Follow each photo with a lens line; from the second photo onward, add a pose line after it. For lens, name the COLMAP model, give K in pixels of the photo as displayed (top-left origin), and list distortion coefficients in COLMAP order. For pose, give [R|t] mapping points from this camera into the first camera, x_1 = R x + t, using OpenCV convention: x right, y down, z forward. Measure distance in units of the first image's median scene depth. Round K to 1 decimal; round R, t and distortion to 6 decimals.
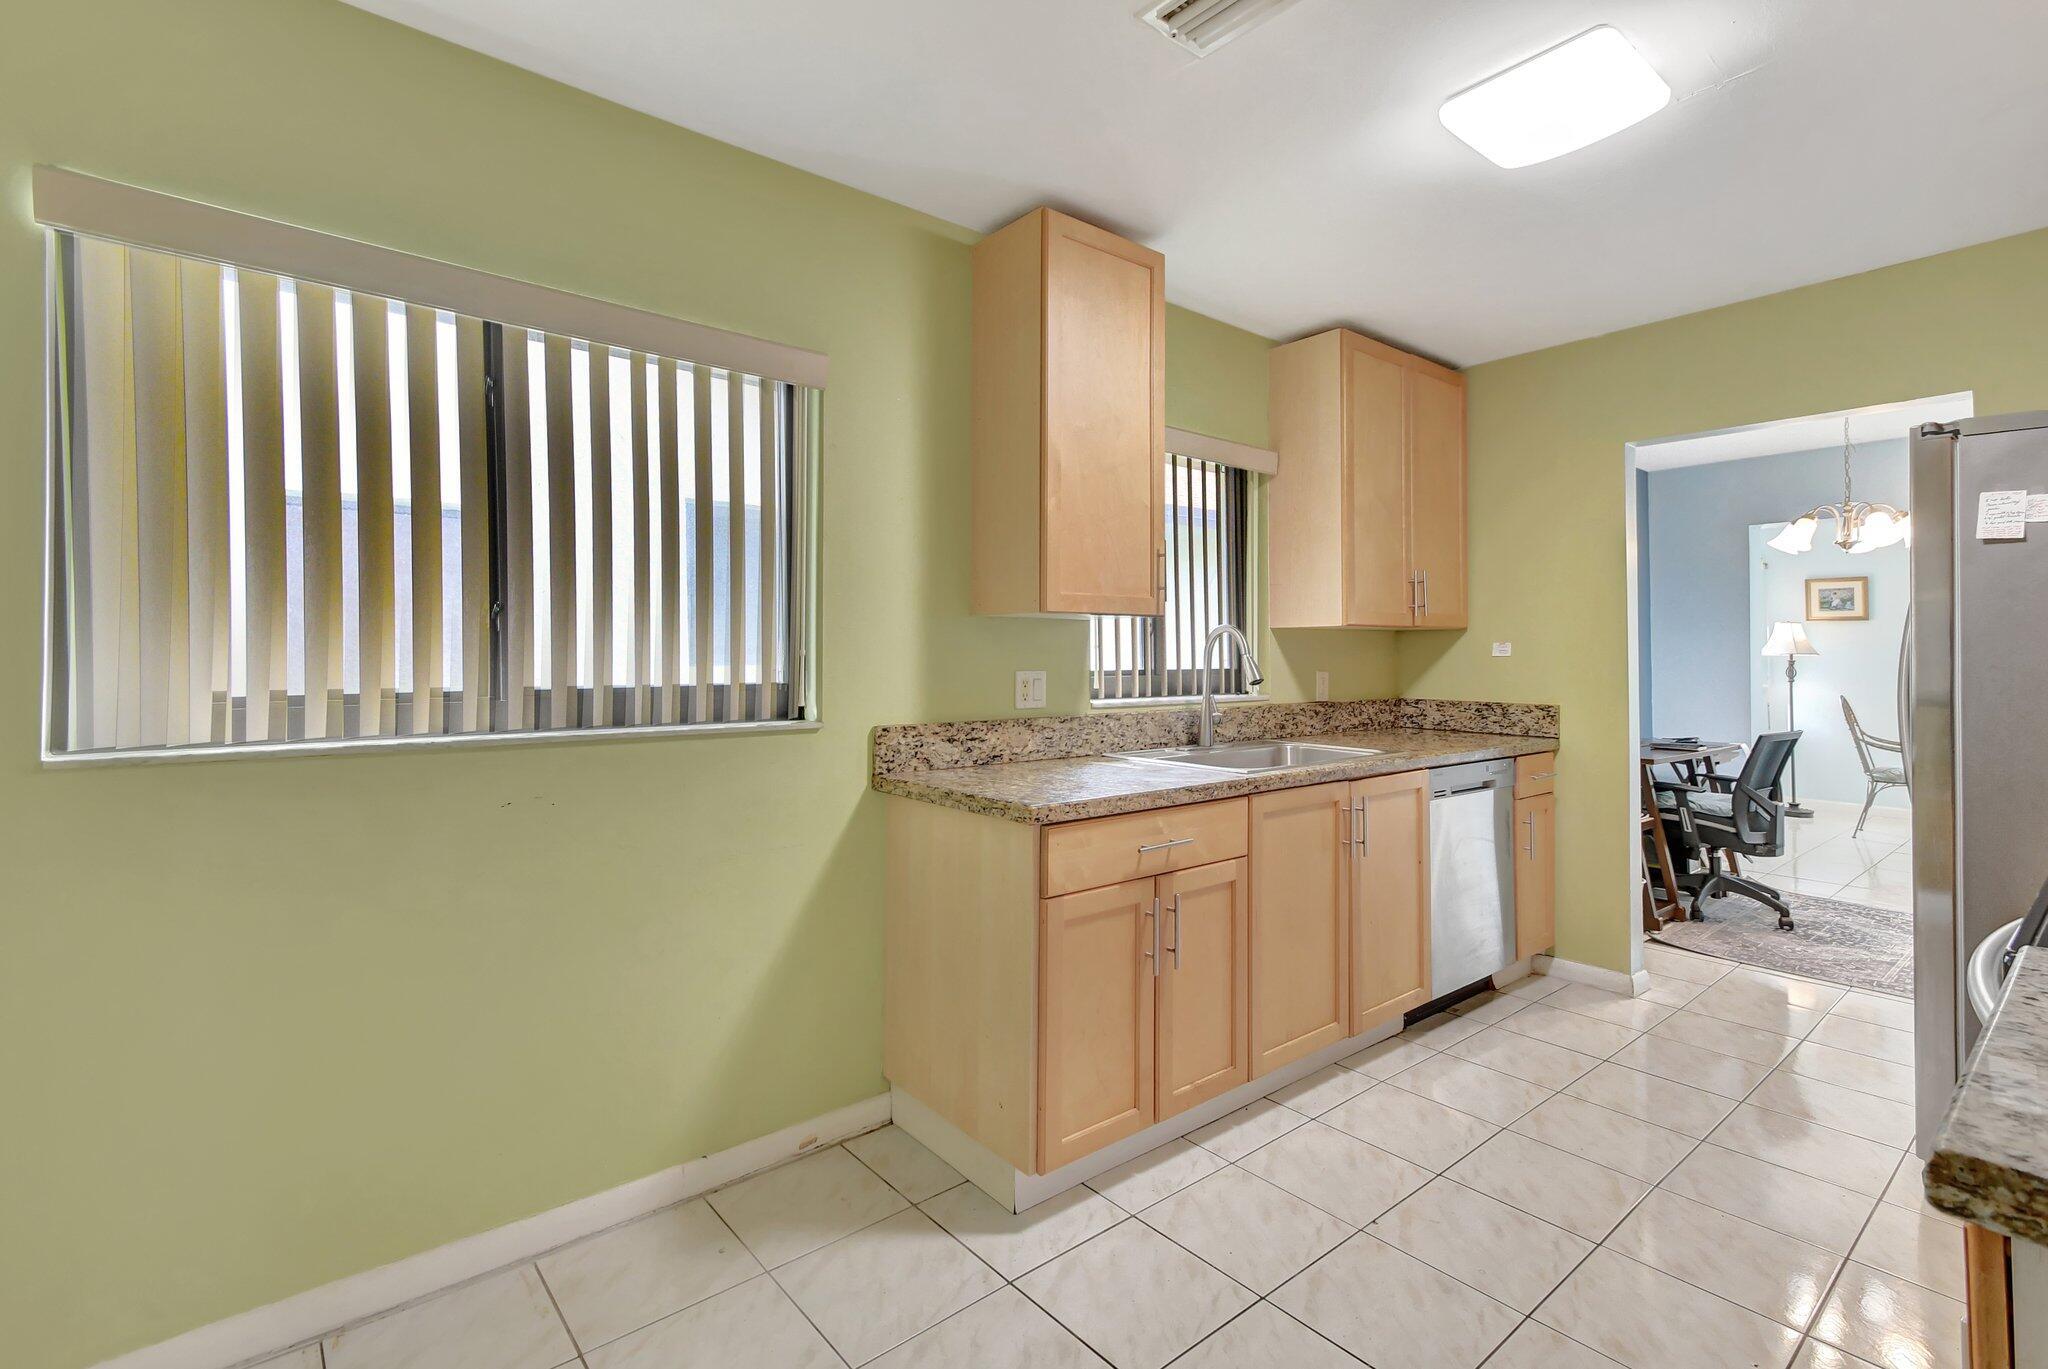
lens RADIAL K [[943.2, 0, 1031.0], [0, 943.2, 624.4], [0, 0, 1]] dist [0.000834, 0.000119]
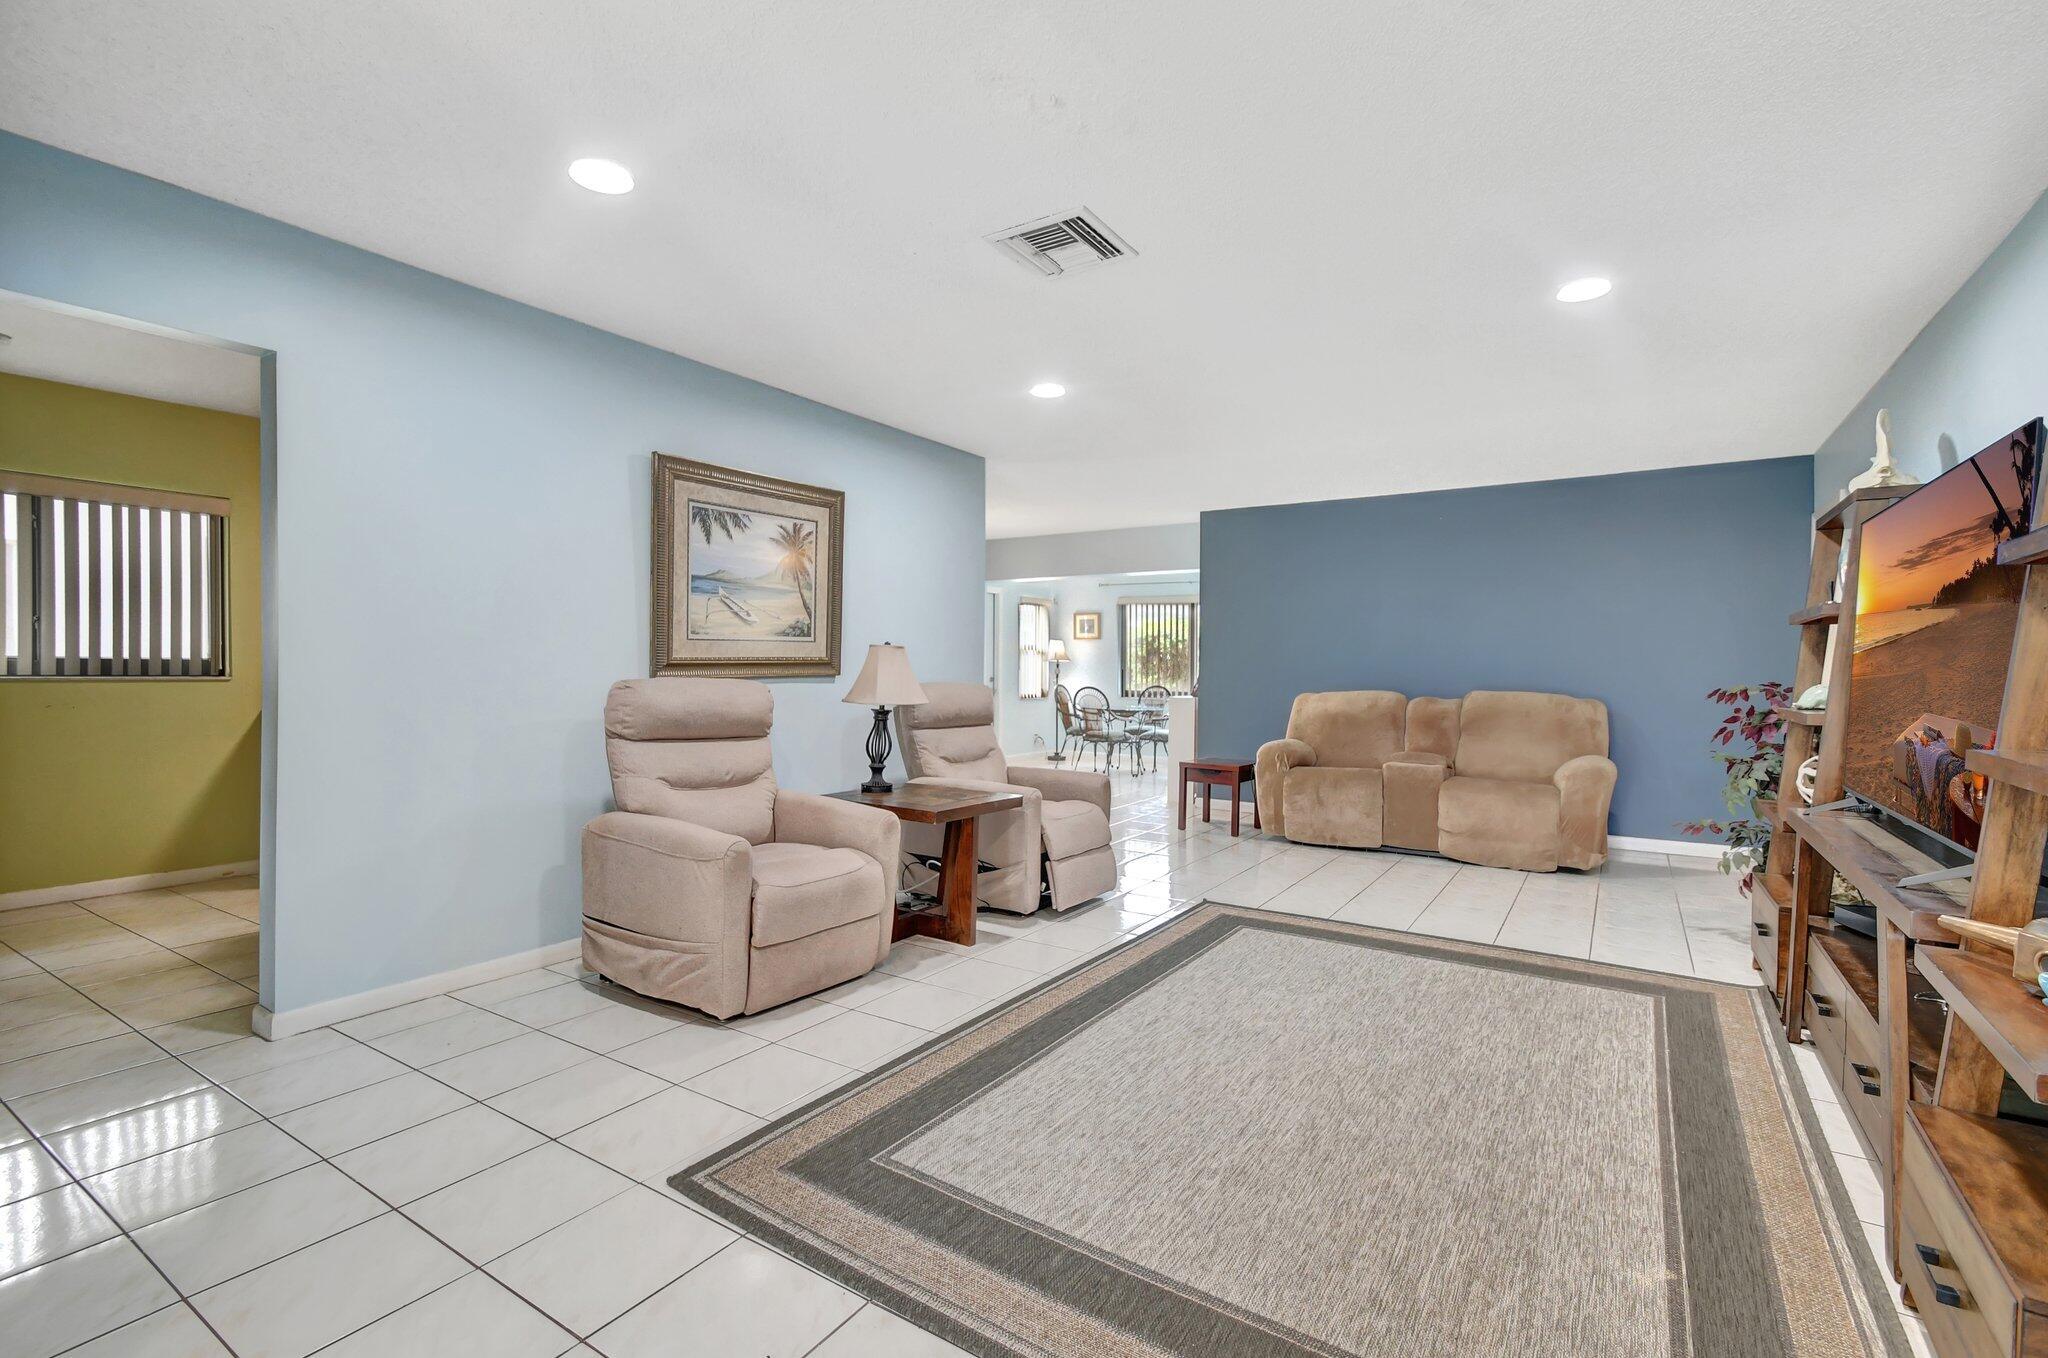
lens RADIAL K [[918.6, 0, 1024.0], [0, 918.6, 679.0], [0, 0, 1]] dist [0.018020, -0.000085]
pose [[0.956137, -0.002655, 0.292909, 0.522651], [-0.009243, 0.999187, 0.039229, 0.006045], [-0.292775, -0.040216, 0.955335, -0.923973]]
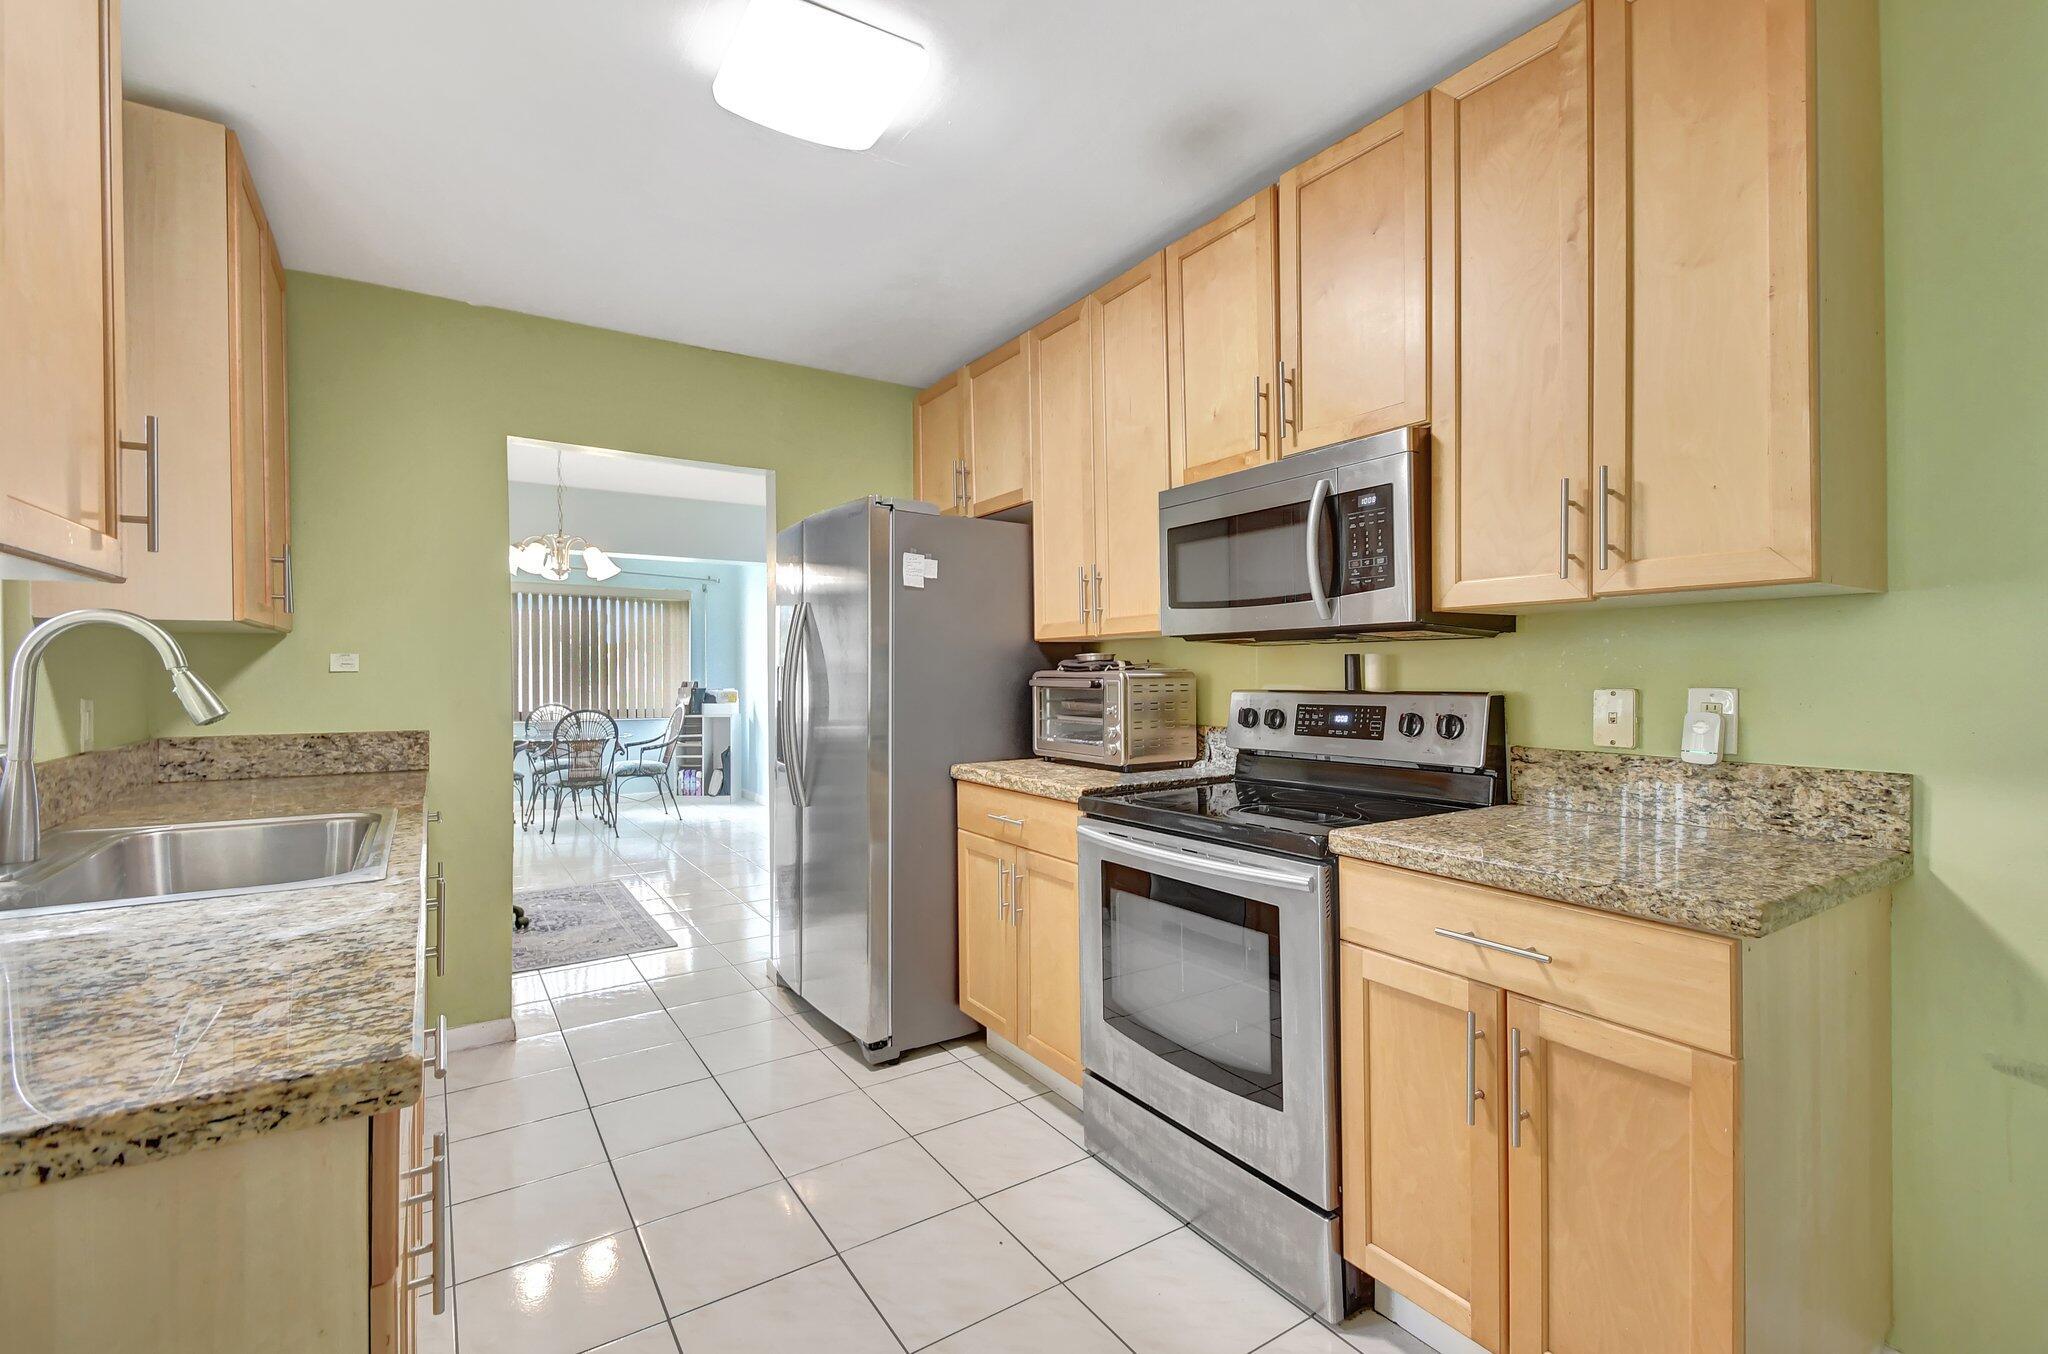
lens RADIAL K [[918.6, 0, 1024.0], [0, 918.6, 677.0], [0, 0, 1]] dist [0.018020, -0.000085]
pose [[0.104849, -0.009306, 0.994445, -0.186579], [-0.030075, 0.999469, 0.012524, 0.011799], [-0.994033, -0.031221, 0.104514, 0.370094]]
